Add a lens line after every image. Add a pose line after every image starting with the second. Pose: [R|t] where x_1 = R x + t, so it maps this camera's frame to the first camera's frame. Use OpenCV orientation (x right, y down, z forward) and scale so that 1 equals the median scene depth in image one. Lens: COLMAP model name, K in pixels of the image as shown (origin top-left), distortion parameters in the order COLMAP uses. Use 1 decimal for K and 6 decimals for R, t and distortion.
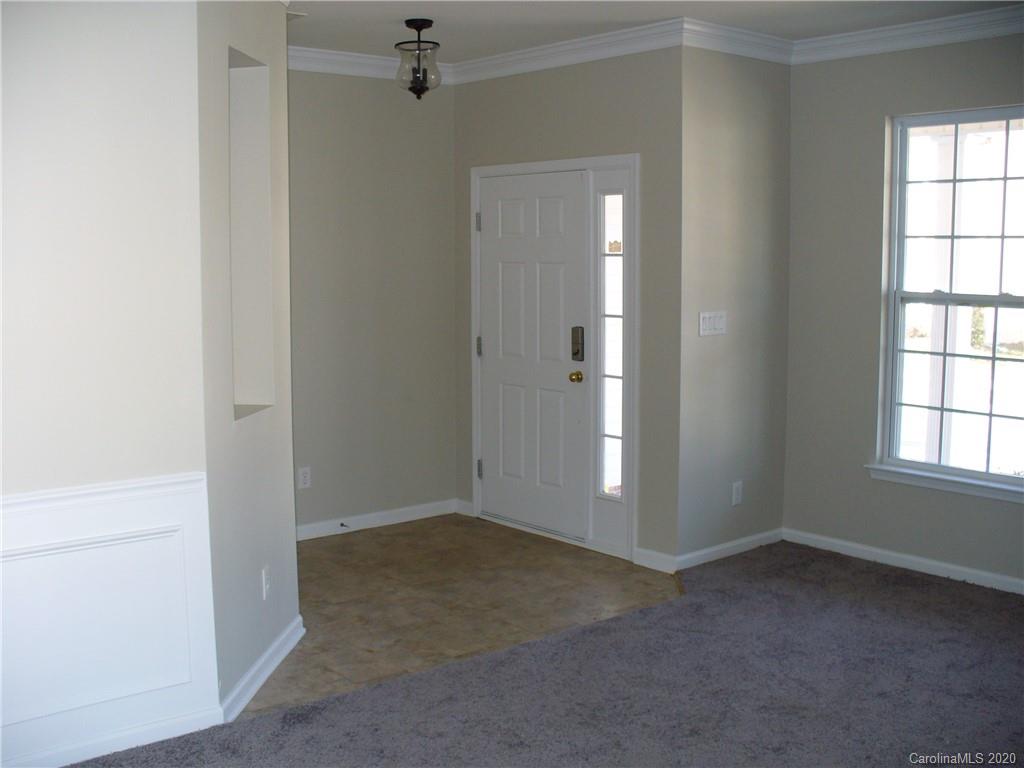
lens RADIAL K [[1180.9, 0, 513.8], [0, 1180.9, 387.0], [0, 0, 1]] dist [-0.188422, 0.000000]
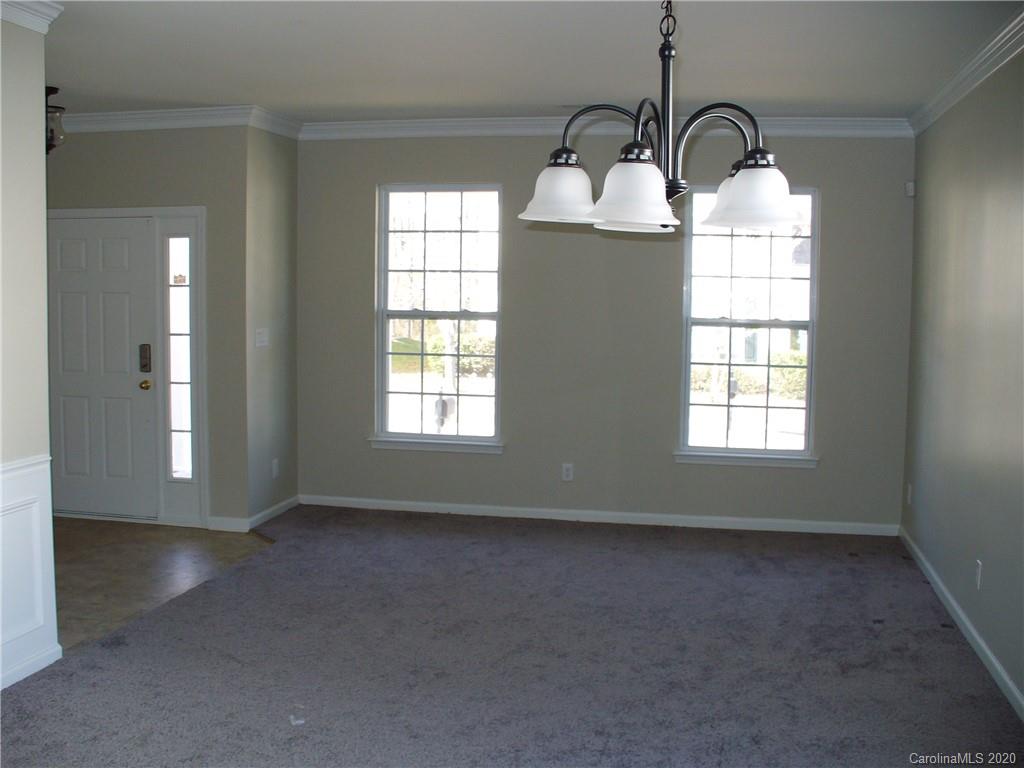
lens RADIAL K [[1180.9, 0, 507.2], [0, 1180.9, 386.5], [0, 0, 1]] dist [-0.188422, 0.000000]
pose [[0.779610, -0.044482, 0.624683, -0.421422], [0.065063, 0.997830, -0.010147, 0.030581], [-0.622876, 0.048555, 0.780812, -0.179622]]
